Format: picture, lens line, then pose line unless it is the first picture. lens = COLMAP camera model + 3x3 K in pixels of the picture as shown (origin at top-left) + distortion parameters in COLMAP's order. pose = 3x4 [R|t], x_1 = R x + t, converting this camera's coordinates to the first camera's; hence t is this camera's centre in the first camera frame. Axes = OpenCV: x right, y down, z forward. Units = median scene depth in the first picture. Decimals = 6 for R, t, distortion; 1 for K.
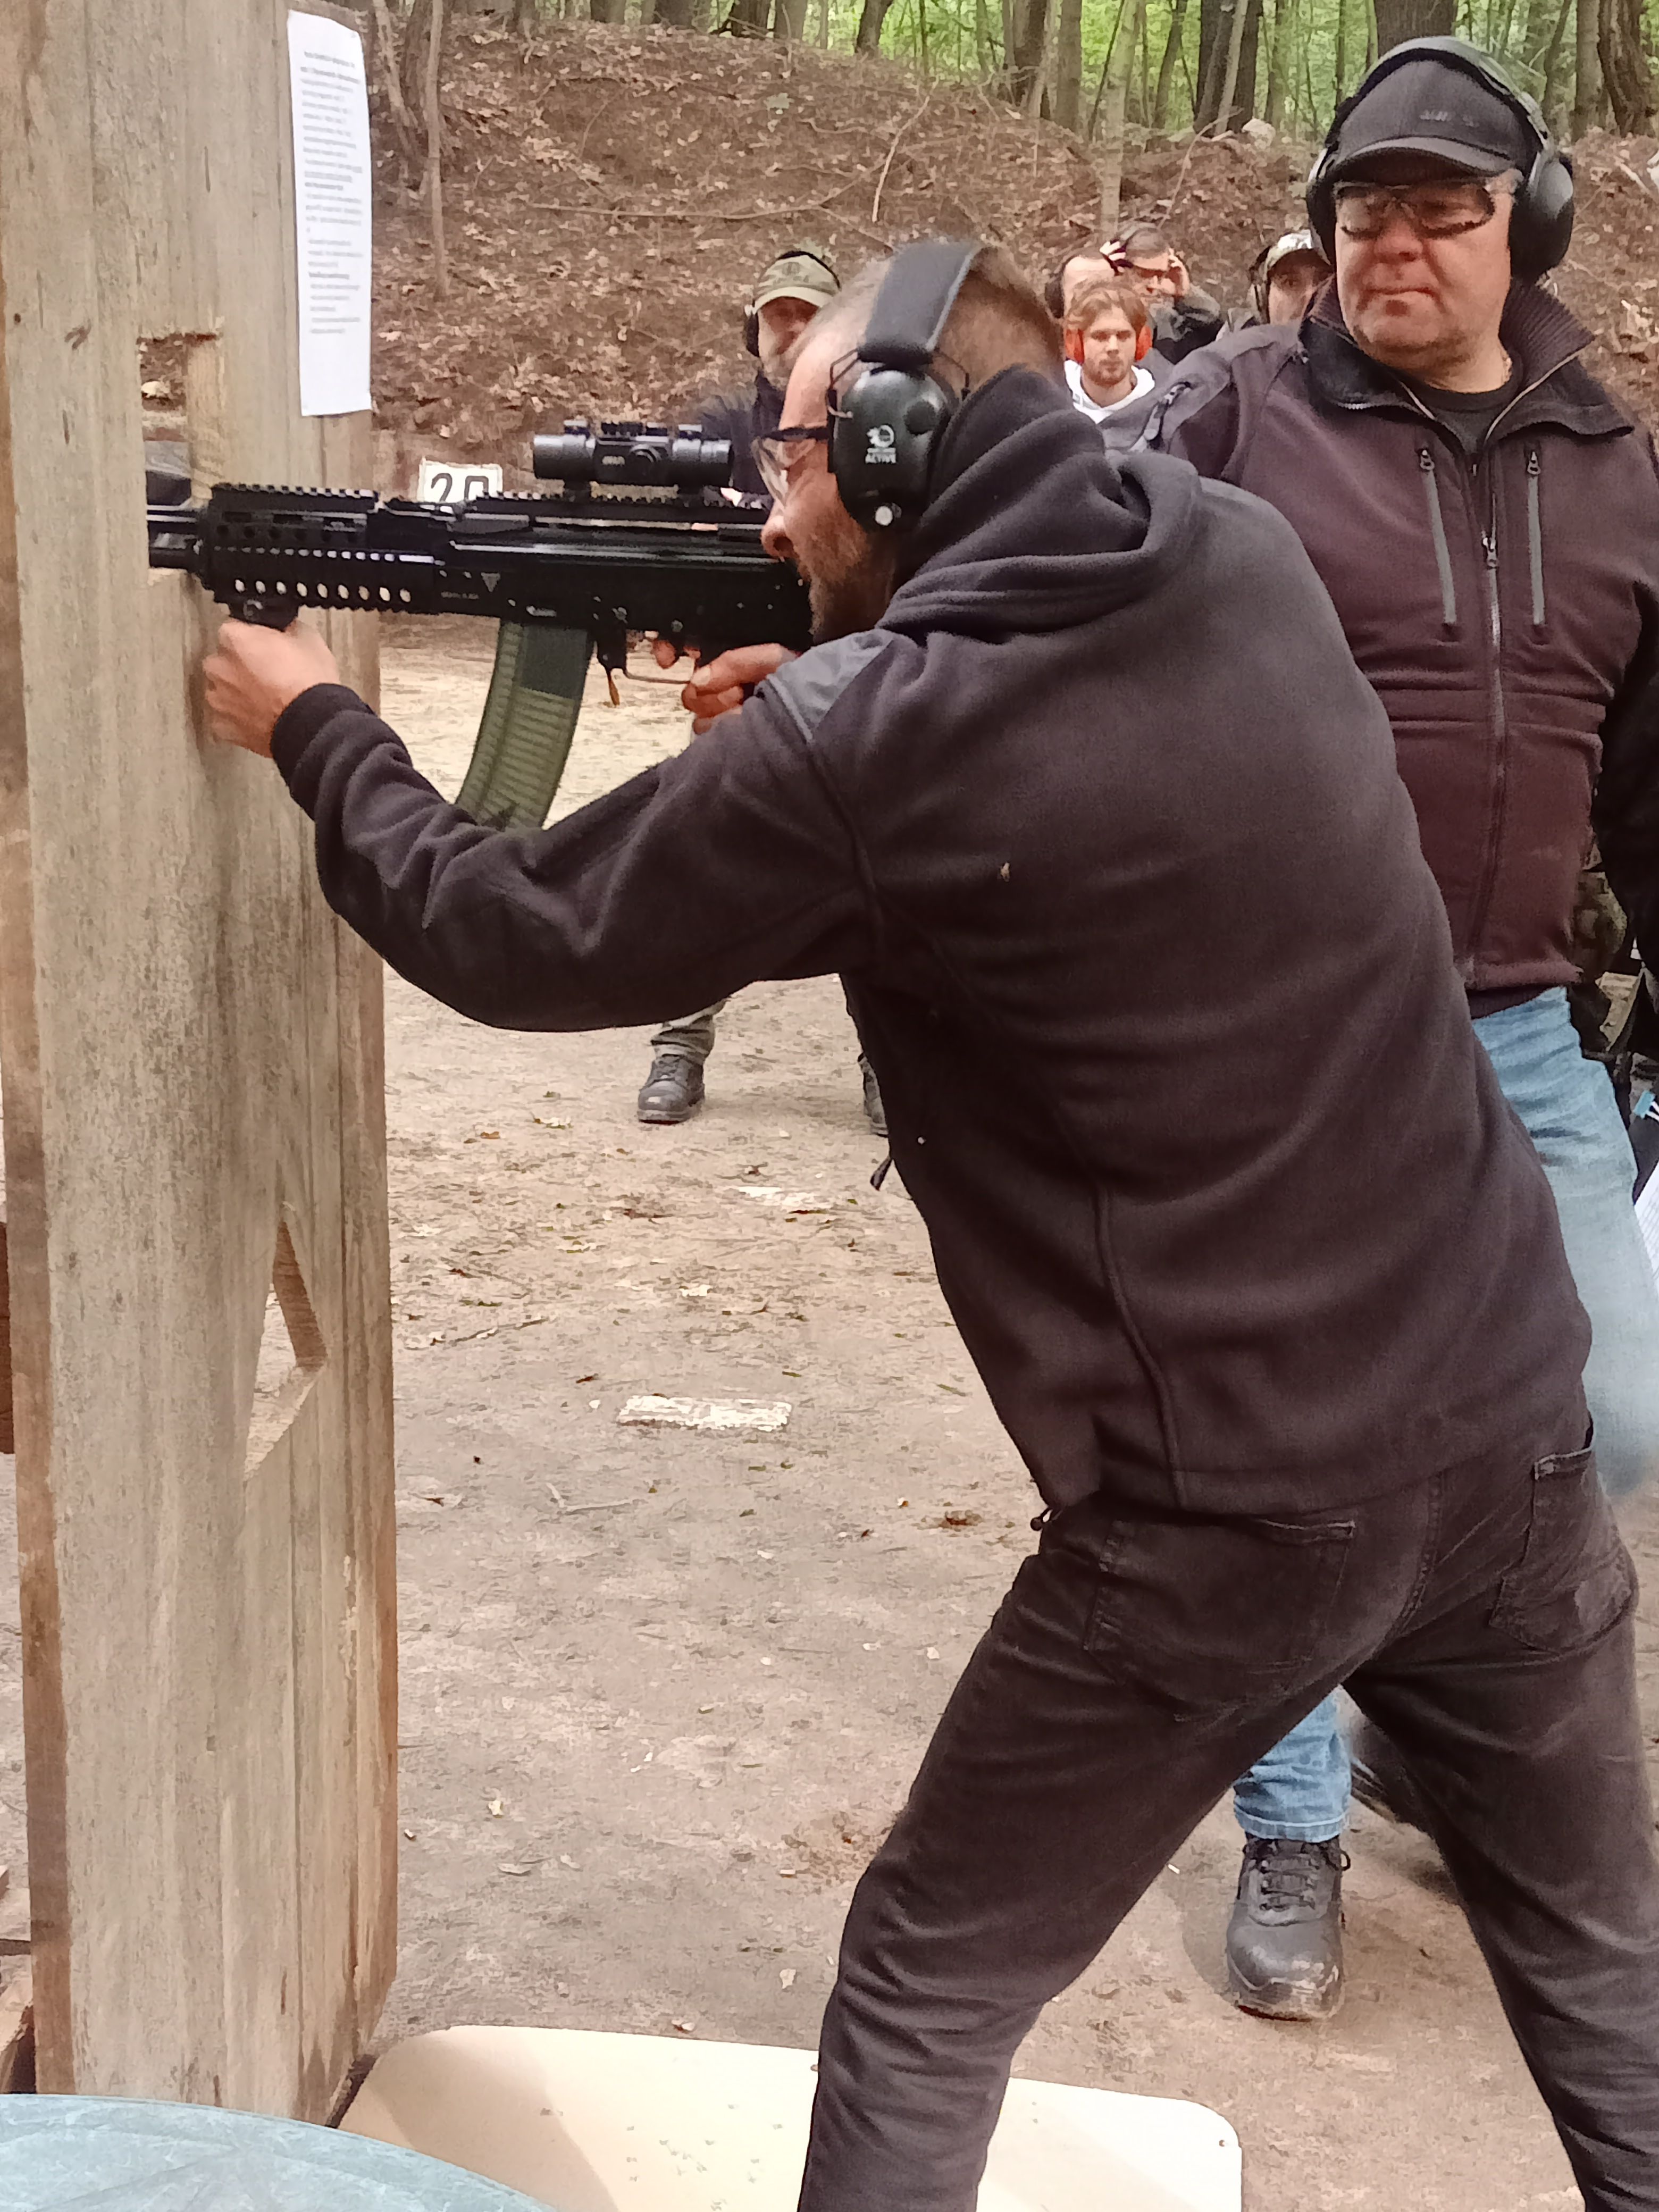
lens RADIAL K [[2908.3, 0, 829.5], [0, 2908.3, 1106.0], [0, 0, 1]] dist [0.014760, -0.052680]
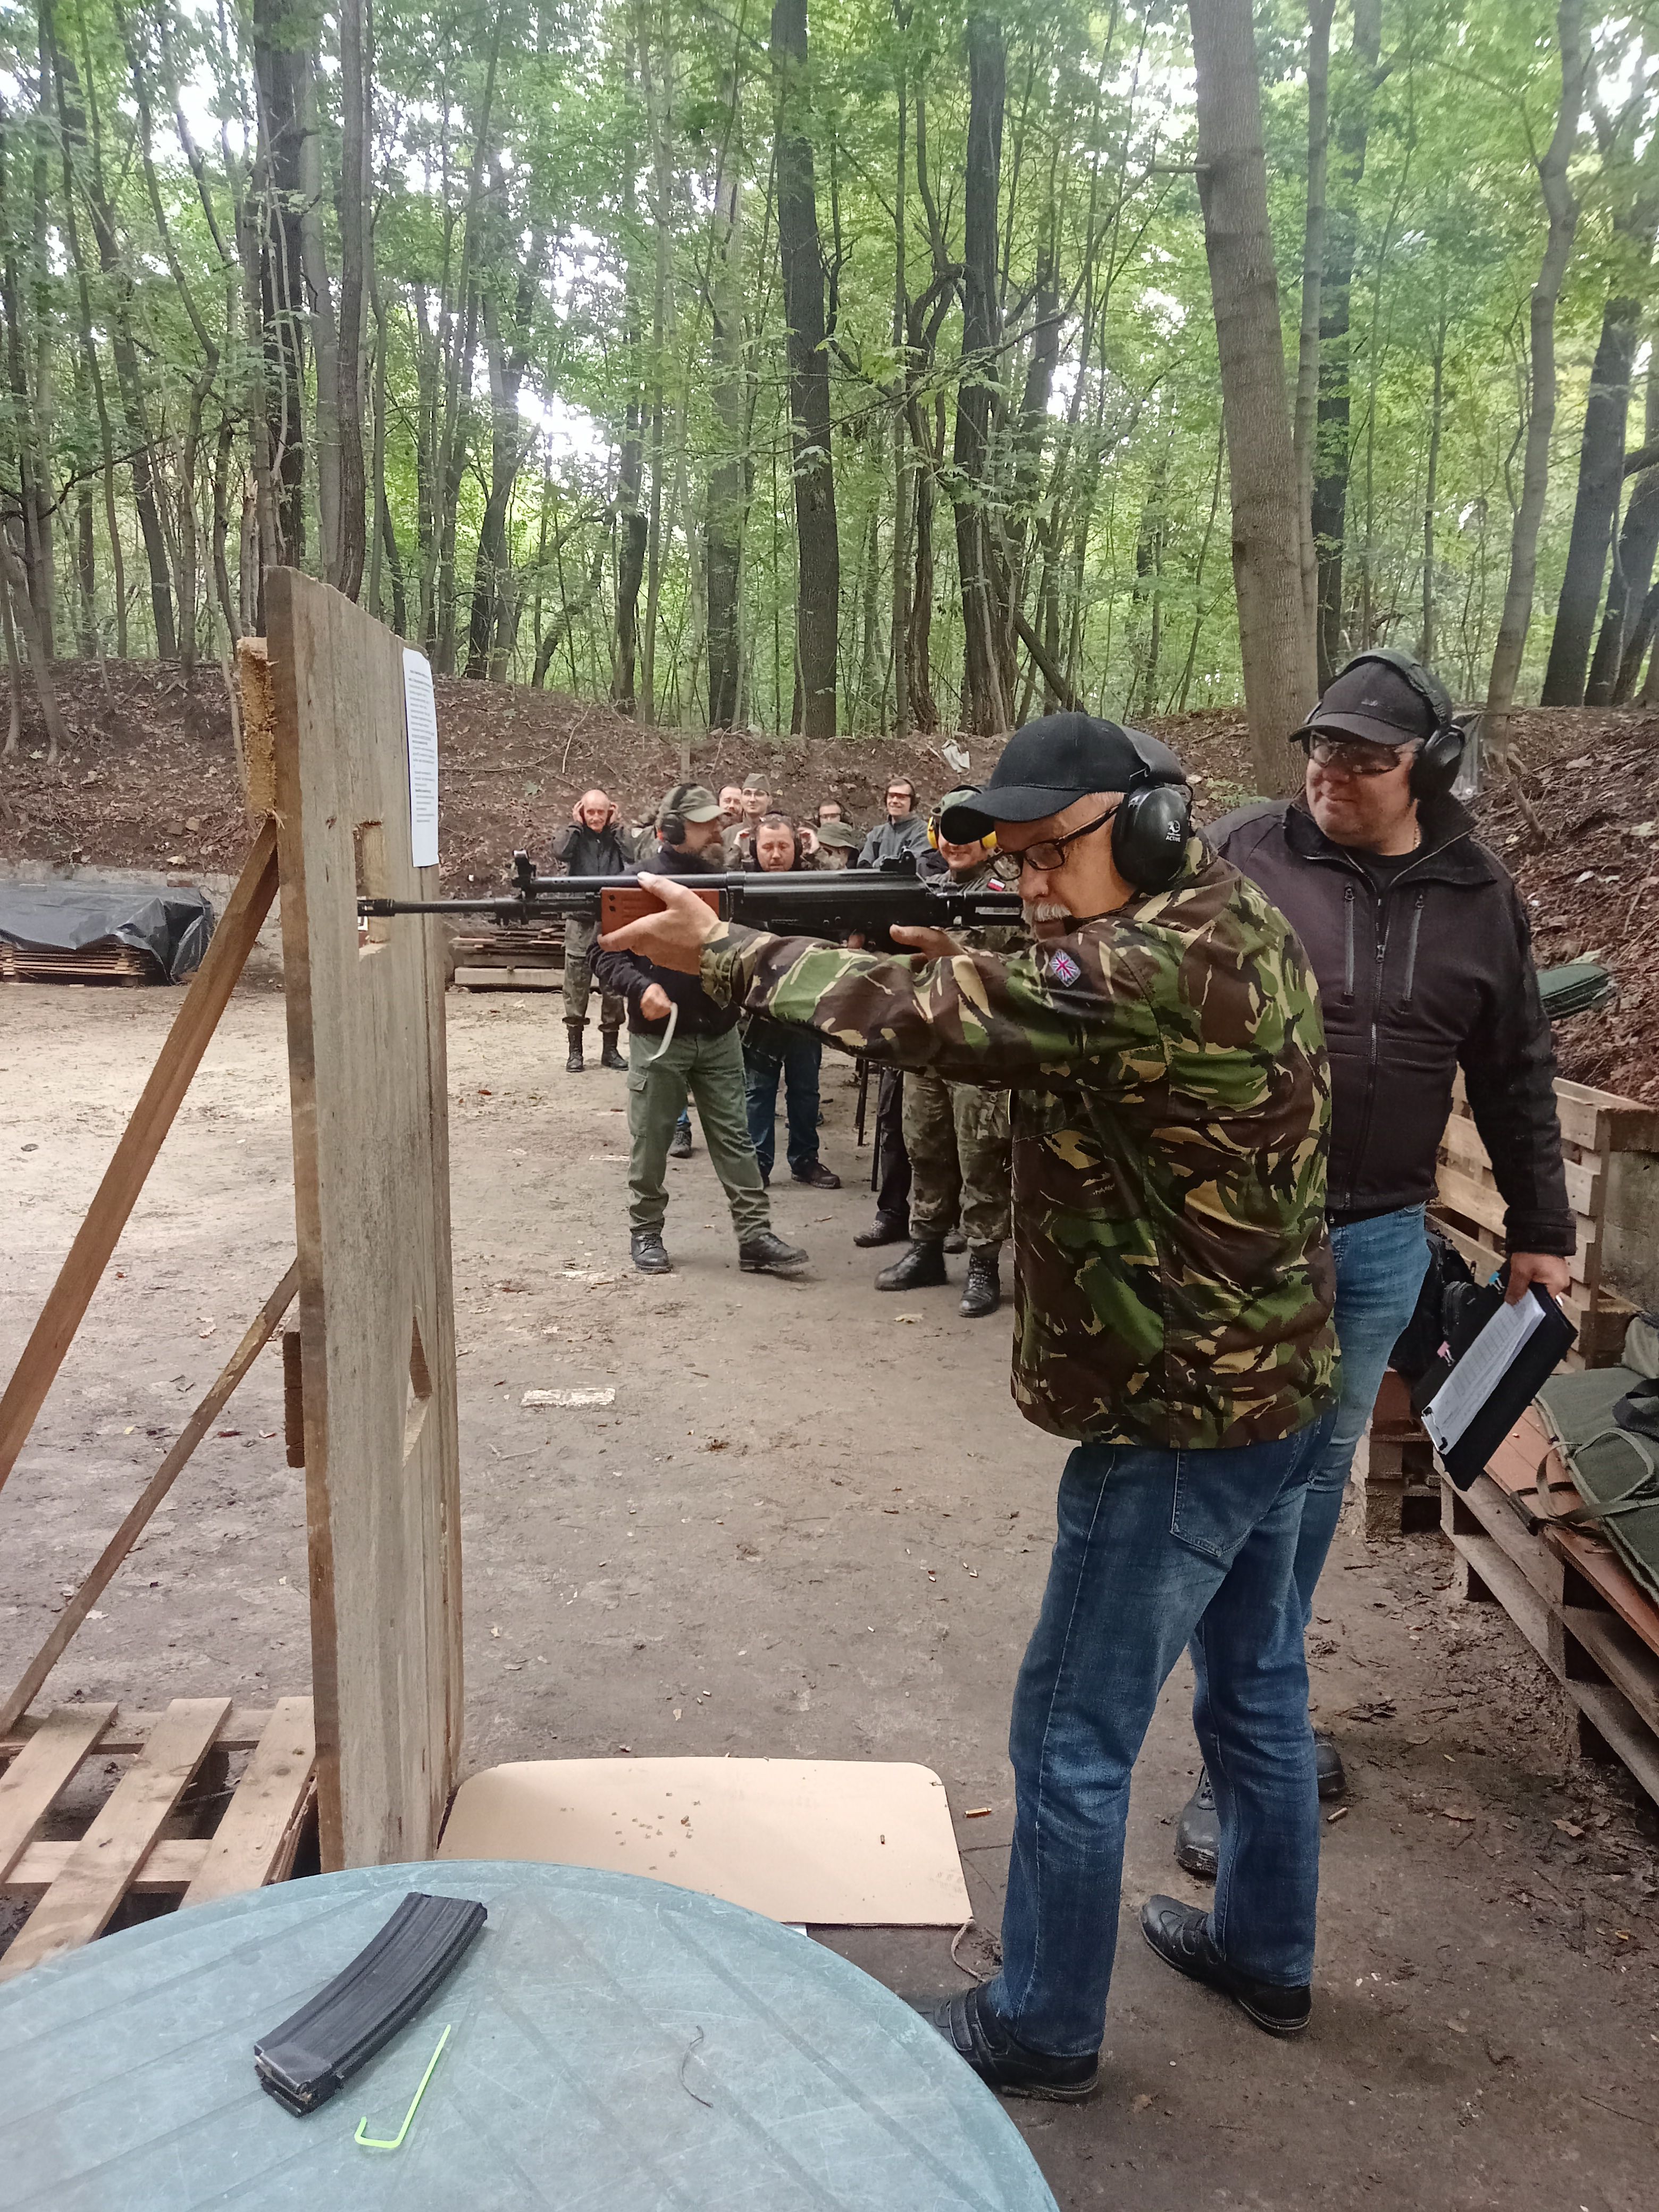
lens RADIAL K [[1477.7, 0, 829.5], [0, 1477.7, 1106.0], [0, 0, 1]] dist [0.052770, -0.174634]
pose [[0.982281, -0.036450, 0.183833, -0.091429], [0.049995, 0.996322, -0.069590, -0.011016], [-0.180620, 0.077547, 0.980491, 0.055104]]
